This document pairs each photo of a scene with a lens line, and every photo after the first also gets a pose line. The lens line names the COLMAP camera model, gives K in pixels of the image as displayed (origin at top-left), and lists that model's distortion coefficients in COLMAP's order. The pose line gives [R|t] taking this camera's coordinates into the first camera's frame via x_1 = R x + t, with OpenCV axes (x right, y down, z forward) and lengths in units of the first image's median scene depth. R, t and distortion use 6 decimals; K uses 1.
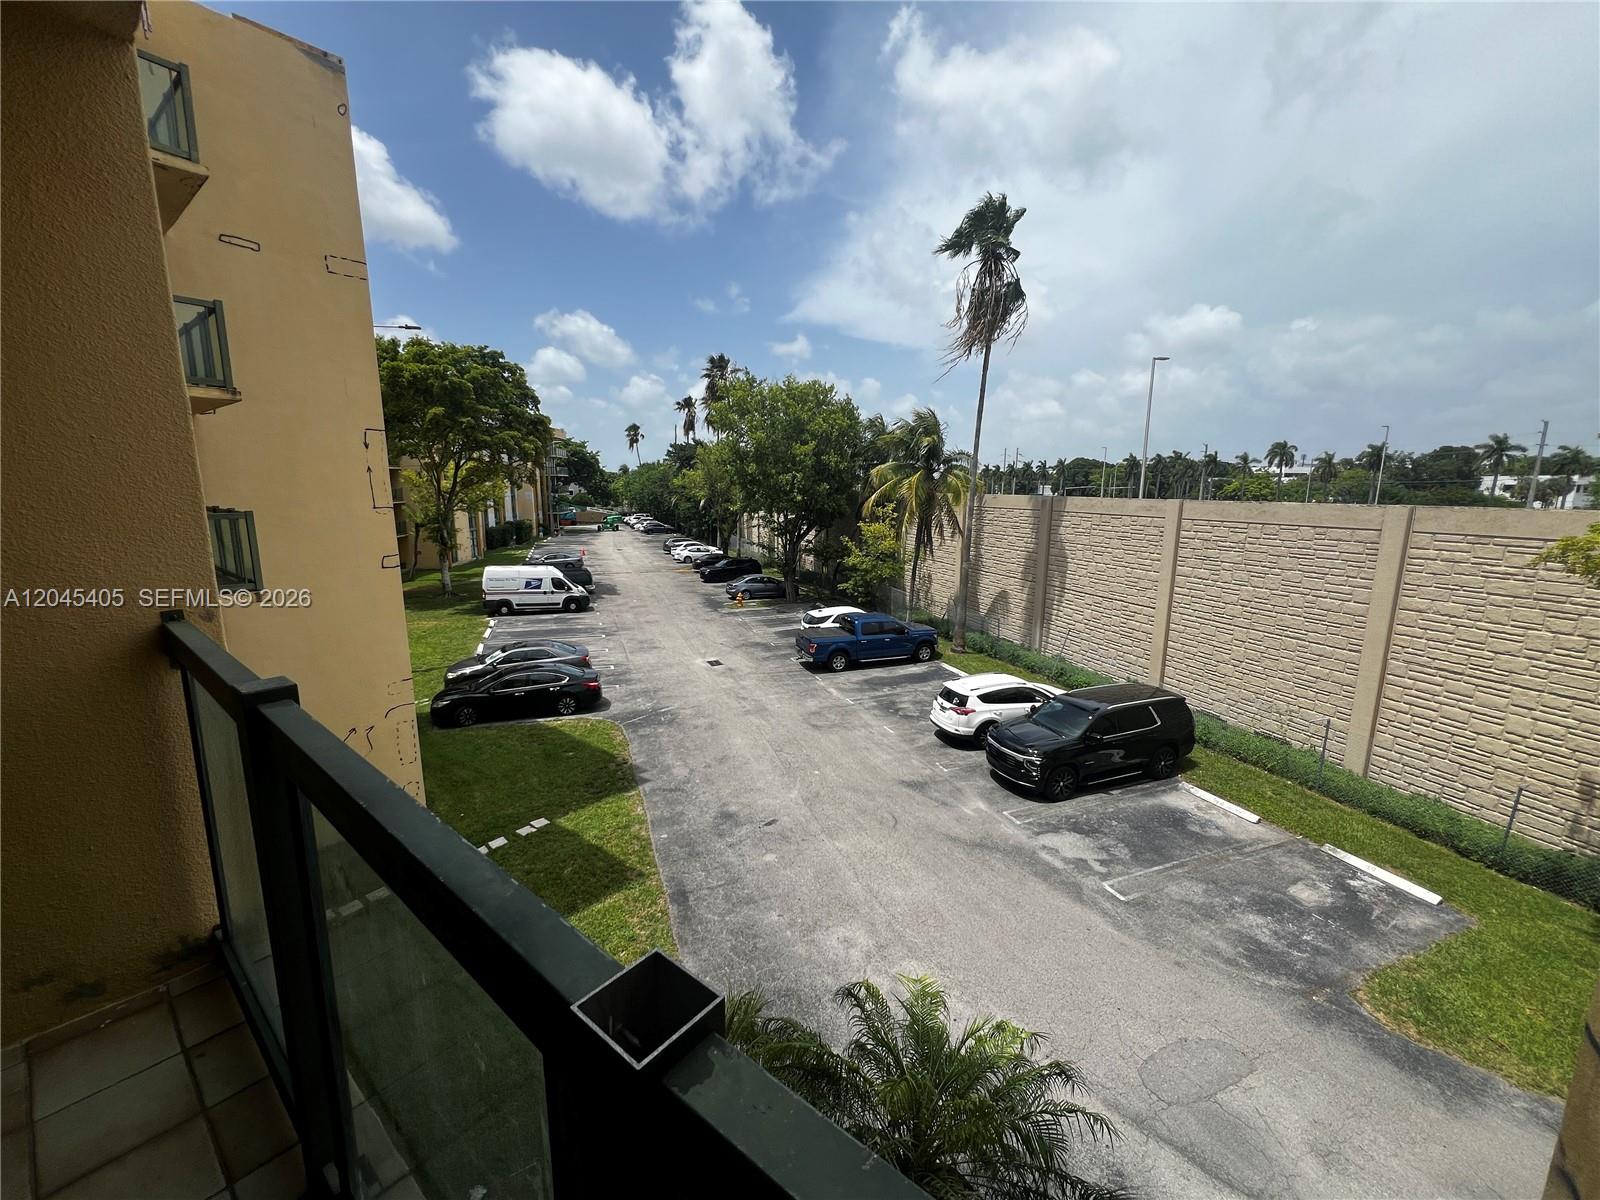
lens RADIAL K [[637.6, 0, 804.0], [0, 637.6, 608.6], [0, 0, 1]] dist [0.000244, 0.000195]
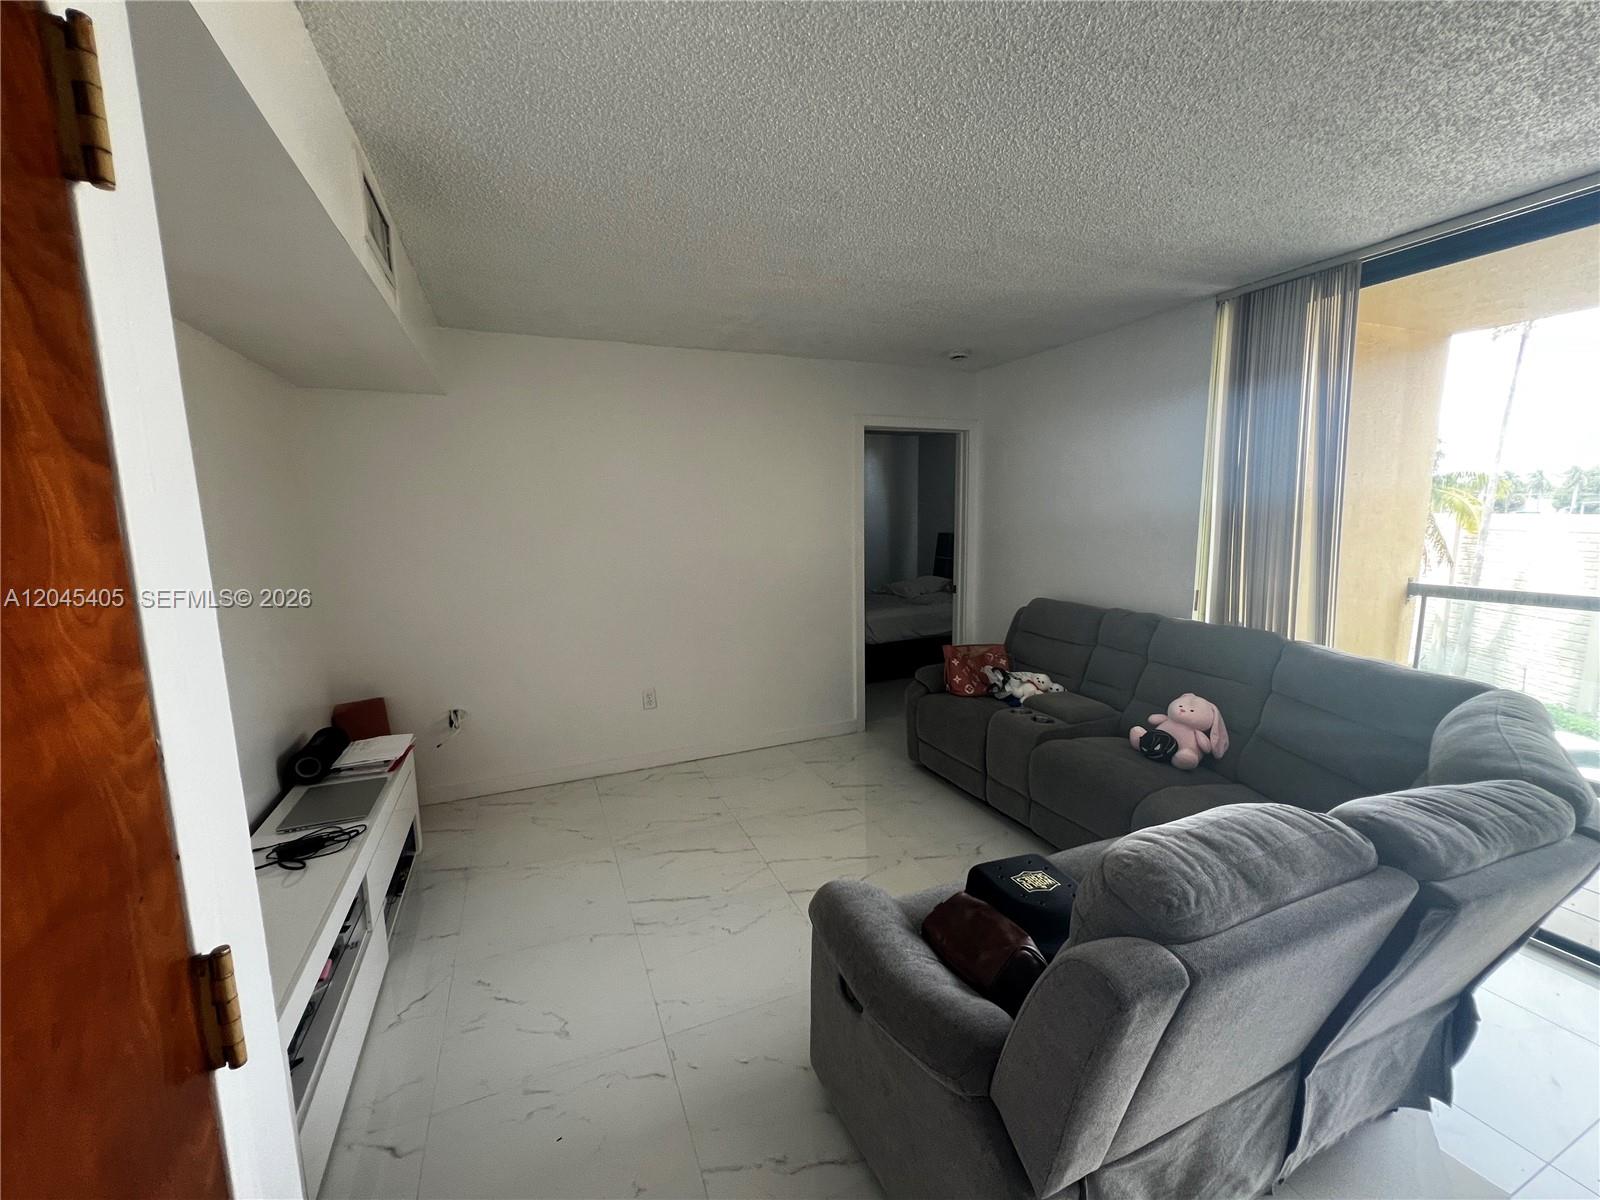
lens RADIAL K [[640.5, 0, 800.7], [0, 640.5, 602.7], [0, 0, 1]] dist [-0.001636, -0.000059]
pose [[0.883137, 0.049252, -0.466523, -0.124651], [-0.070787, 0.997077, -0.028738, 0.020768], [0.463744, 0.058403, 0.884042, -0.135505]]
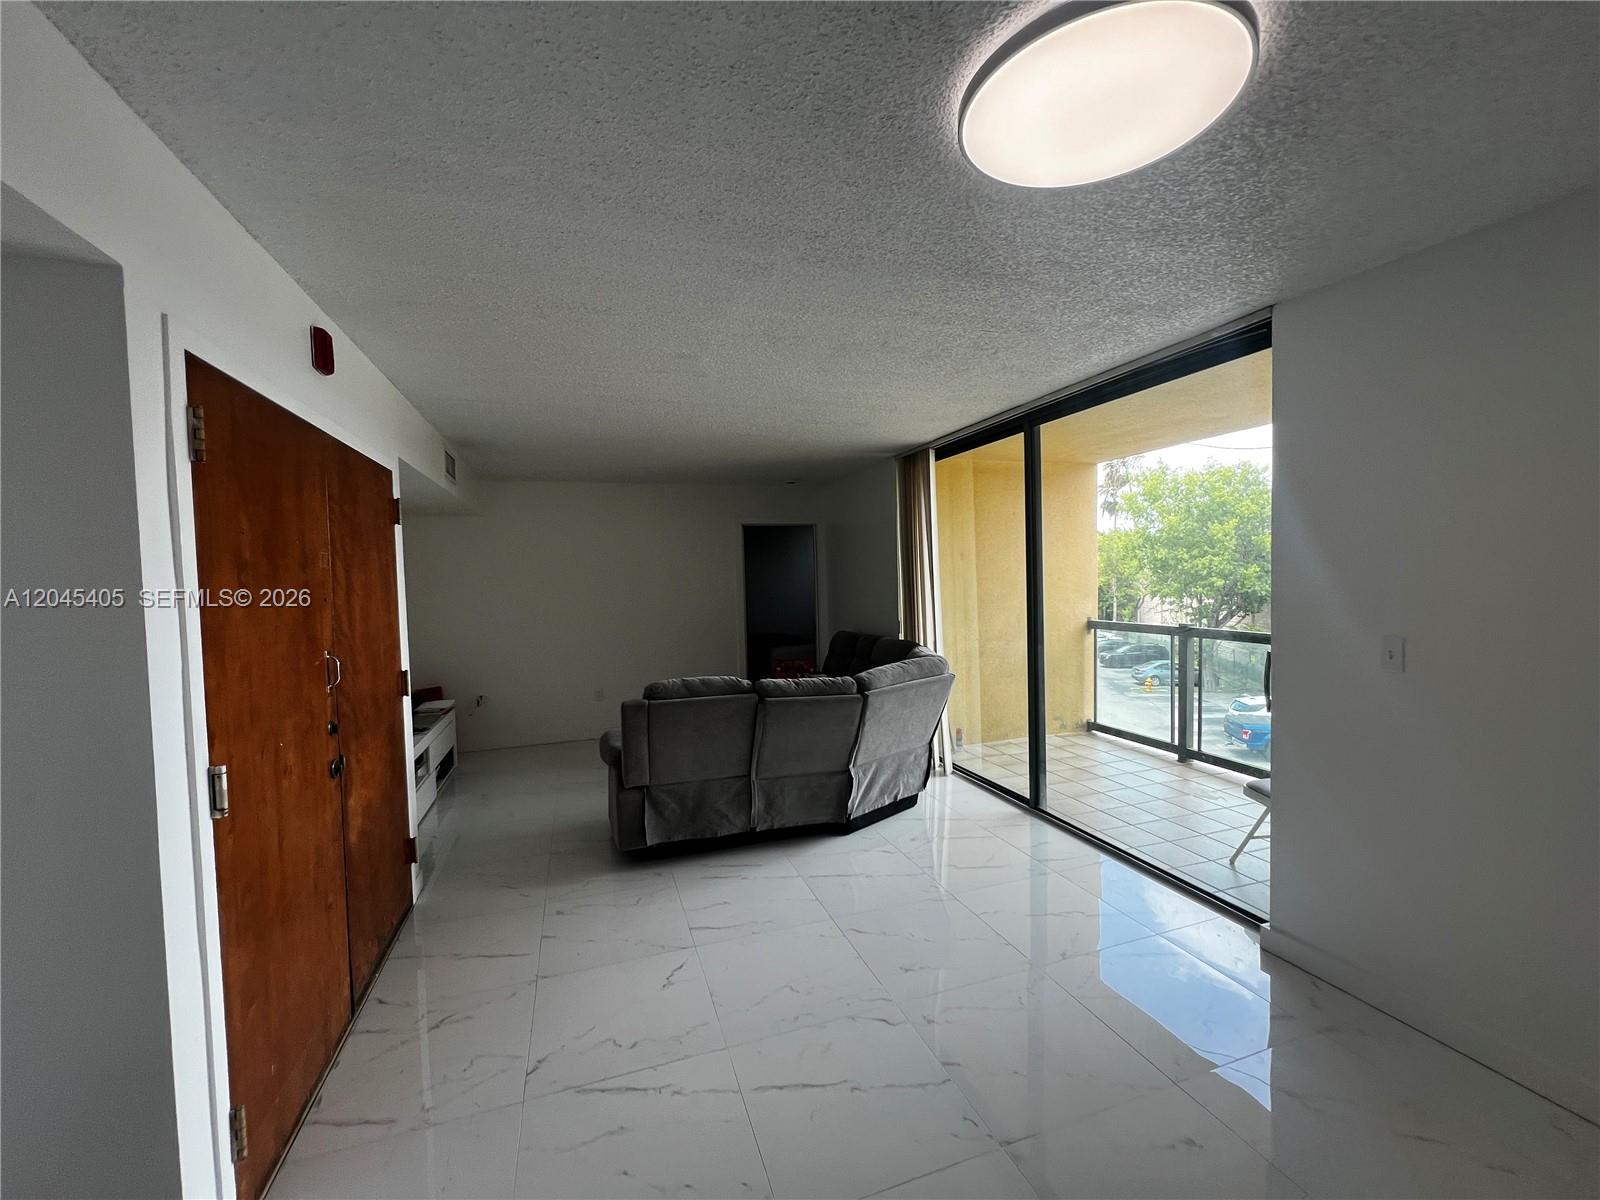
lens RADIAL K [[643.7, 0, 799.3], [0, 643.7, 604.1], [0, 0, 1]] dist [0.000240, 0.000217]
pose [[0.844673, -0.005072, -0.535258, -0.031793], [-0.071994, 0.989793, -0.122990, 0.031790], [0.530418, 0.142422, 0.835687, -0.185159]]
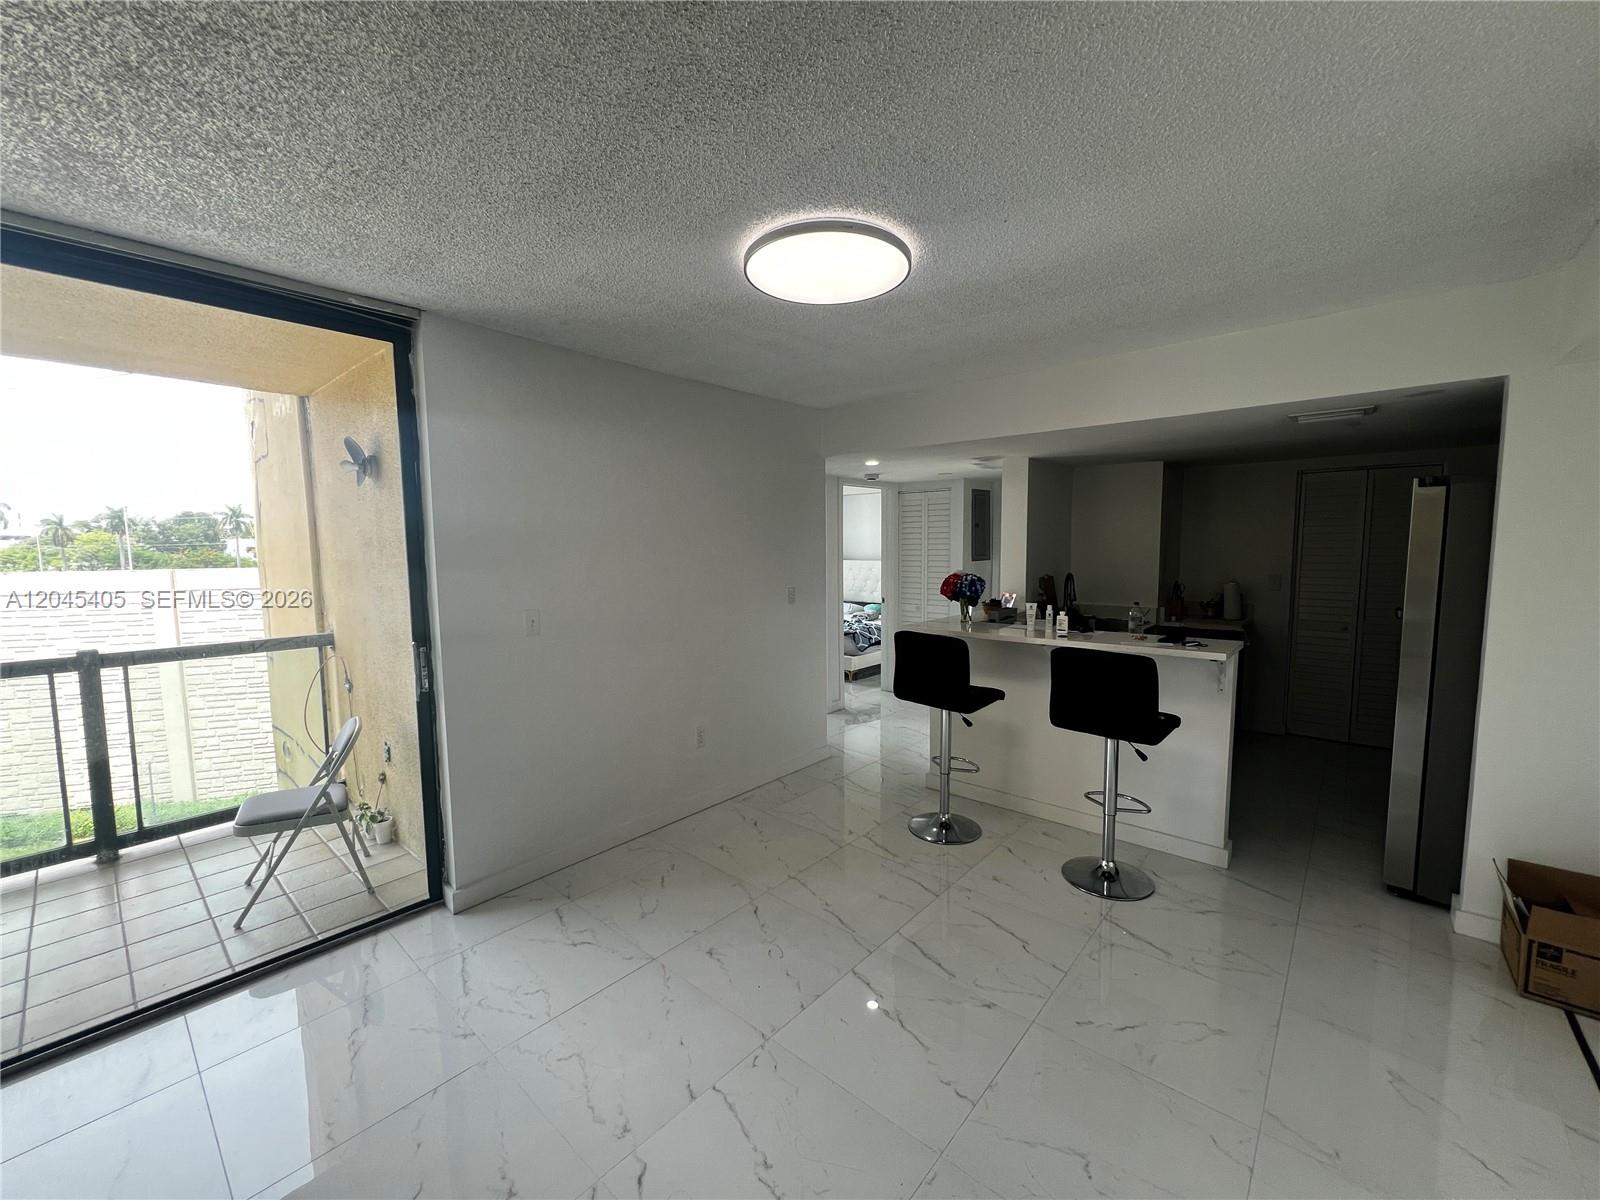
lens RADIAL K [[643.7, 0, 799.3], [0, 643.7, 604.1], [0, 0, 1]] dist [0.000240, 0.000217]
pose [[0.041713, -0.099956, 0.994117, -0.122580], [0.202060, 0.975268, 0.089583, 0.018842], [-0.978484, 0.197134, 0.060878, -0.130321]]
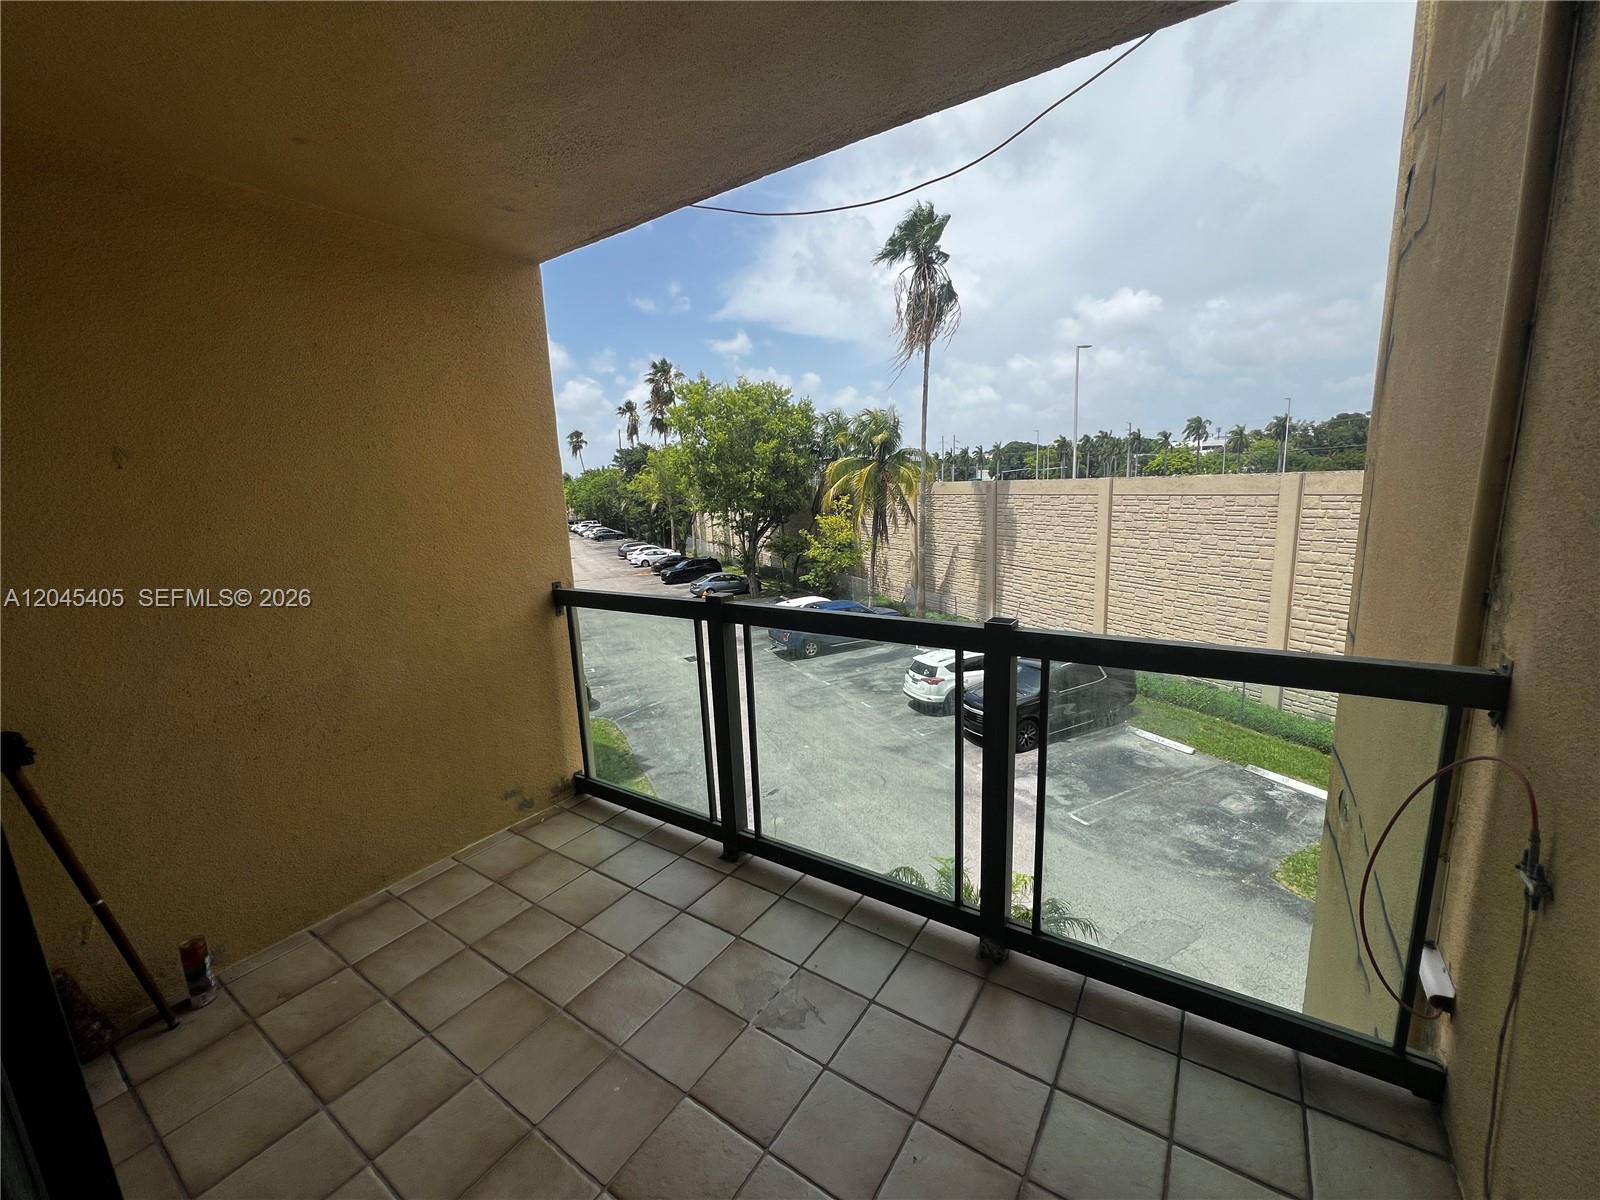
lens RADIAL K [[640.5, 0, 800.7], [0, 640.5, 602.7], [0, 0, 1]] dist [-0.001636, -0.000059]
pose [[0.994889, -0.069700, 0.073057, -0.031959], [0.069982, 0.997547, -0.001314, 0.007353], [-0.072786, 0.006420, 0.997327, -0.055125]]
